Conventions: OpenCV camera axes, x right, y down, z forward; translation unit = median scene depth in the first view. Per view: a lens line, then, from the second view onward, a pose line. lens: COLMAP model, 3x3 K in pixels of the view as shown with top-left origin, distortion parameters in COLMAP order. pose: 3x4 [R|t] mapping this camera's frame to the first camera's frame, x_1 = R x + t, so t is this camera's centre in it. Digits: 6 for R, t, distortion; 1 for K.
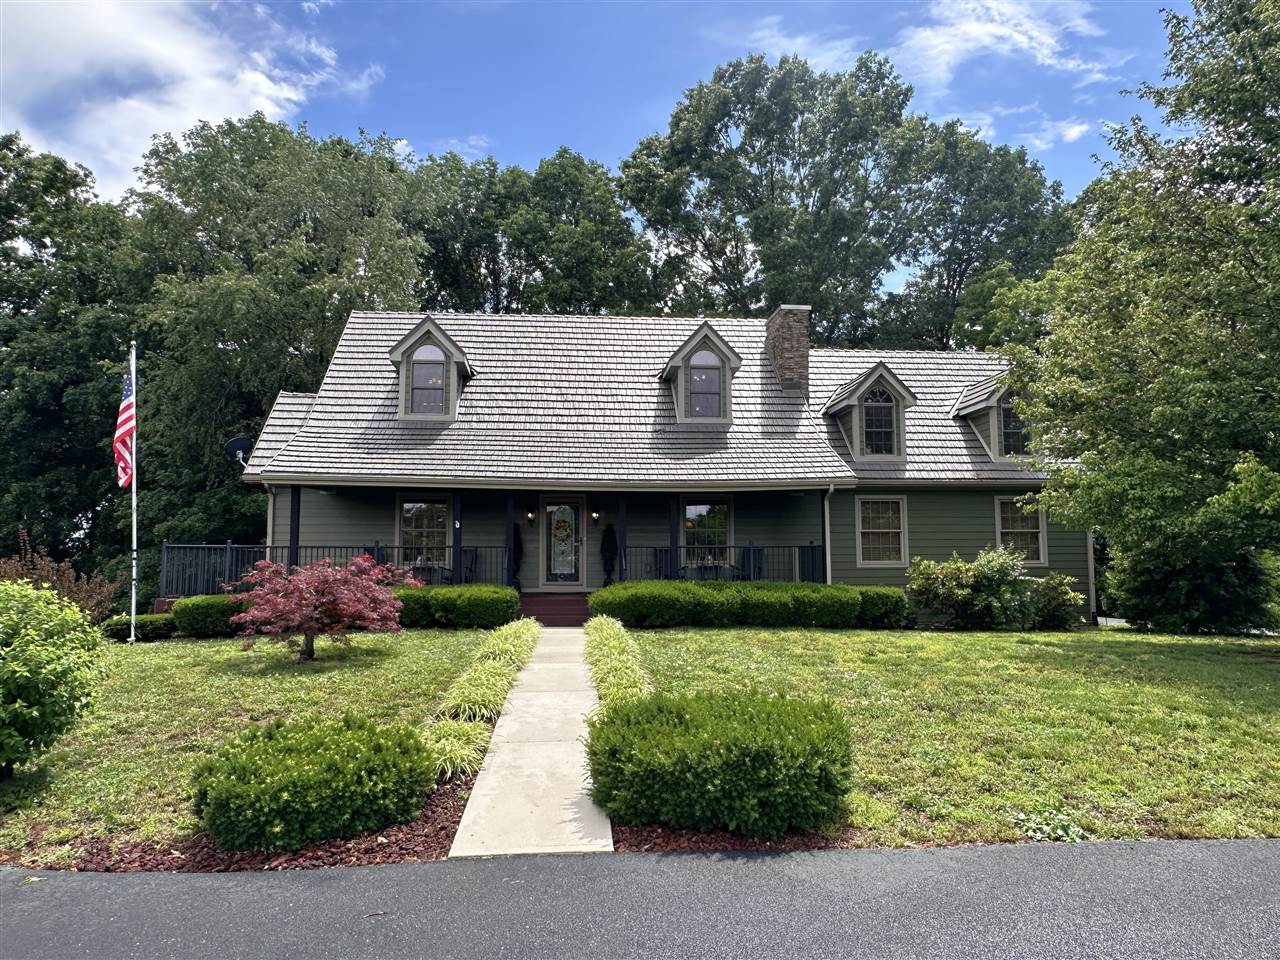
lens RADIAL K [[828.9, 0, 649.4], [0, 828.9, 467.1], [0, 0, 1]] dist [0.003657, 0.002183]
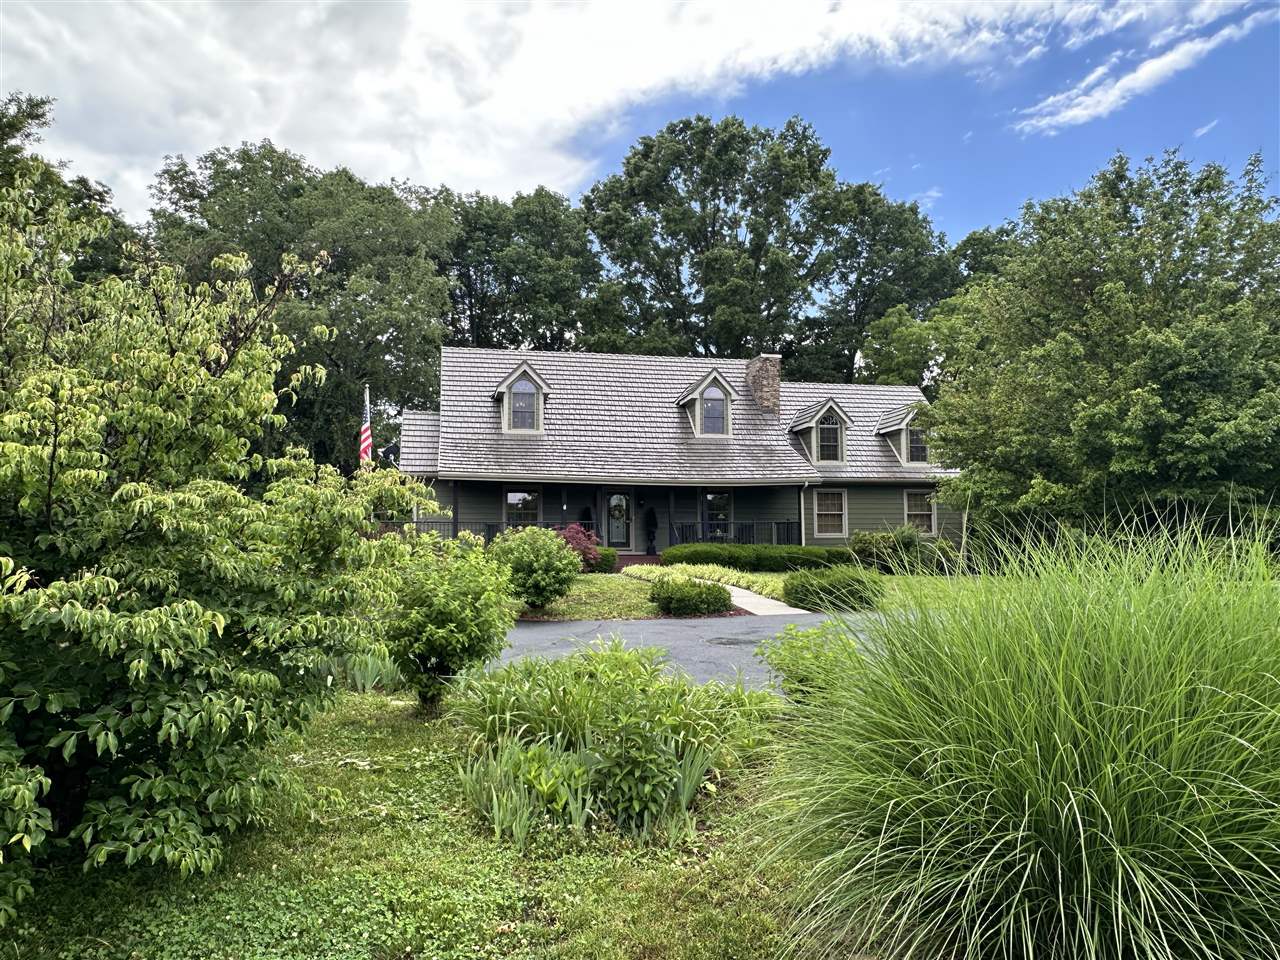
lens RADIAL K [[812.1, 0, 640.0], [0, 812.1, 480.0], [0, 0, 1]] dist [-0.007042, -0.001402]
pose [[0.993651, 0.007812, 0.112230, -0.210118], [-0.011389, 0.999446, 0.031270, -0.021809], [-0.111924, -0.032350, 0.993190, -0.379763]]
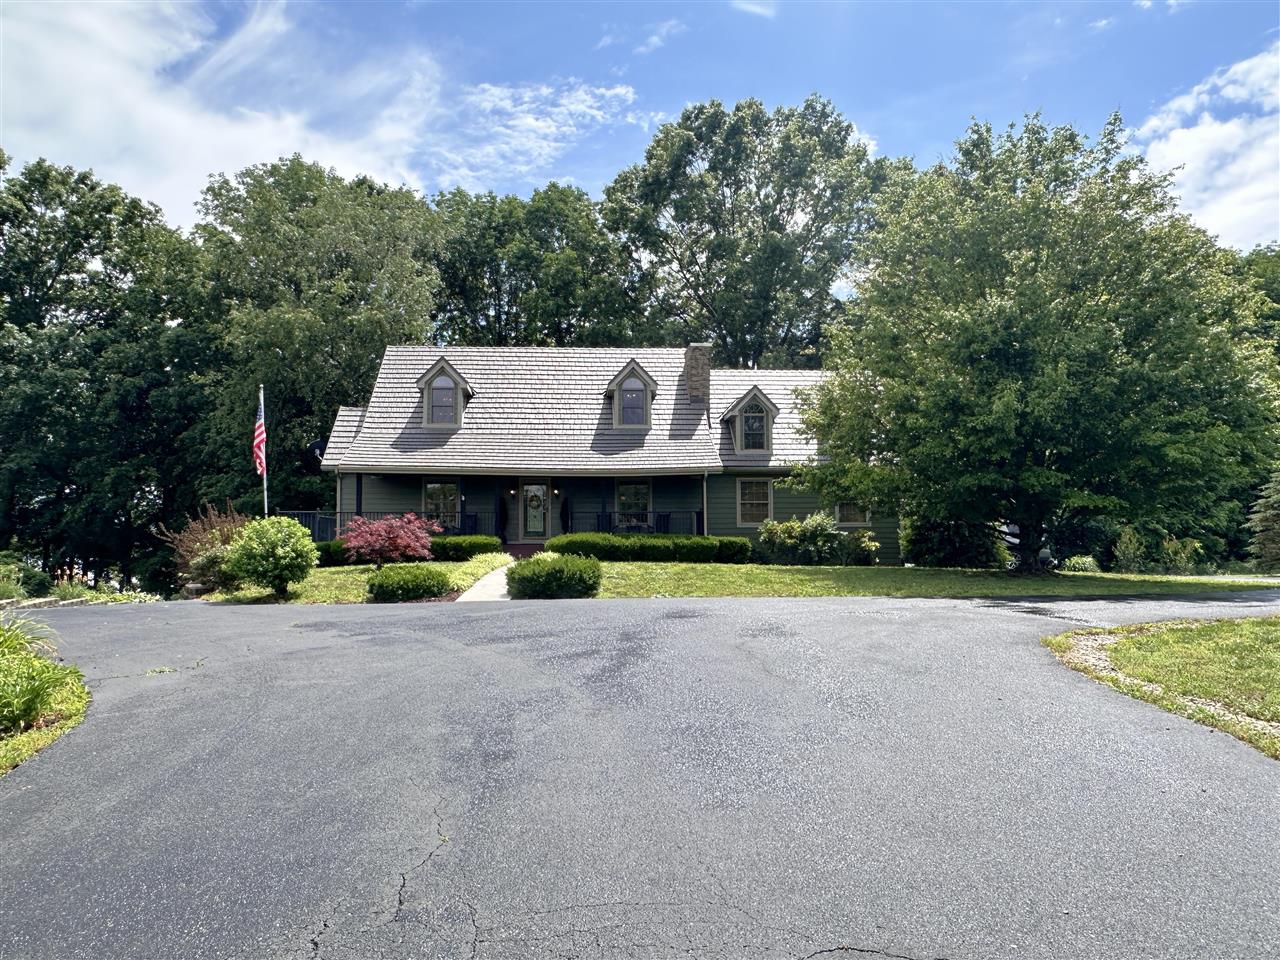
lens RADIAL K [[818.8, 0, 637.2], [0, 818.8, 480.4], [0, 0, 1]] dist [-0.001535, 0.000175]
pose [[0.999668, -0.002976, -0.025609, 0.106650], [0.004032, 0.999139, 0.041285, -0.020417], [0.025464, -0.041375, 0.998819, -0.416747]]
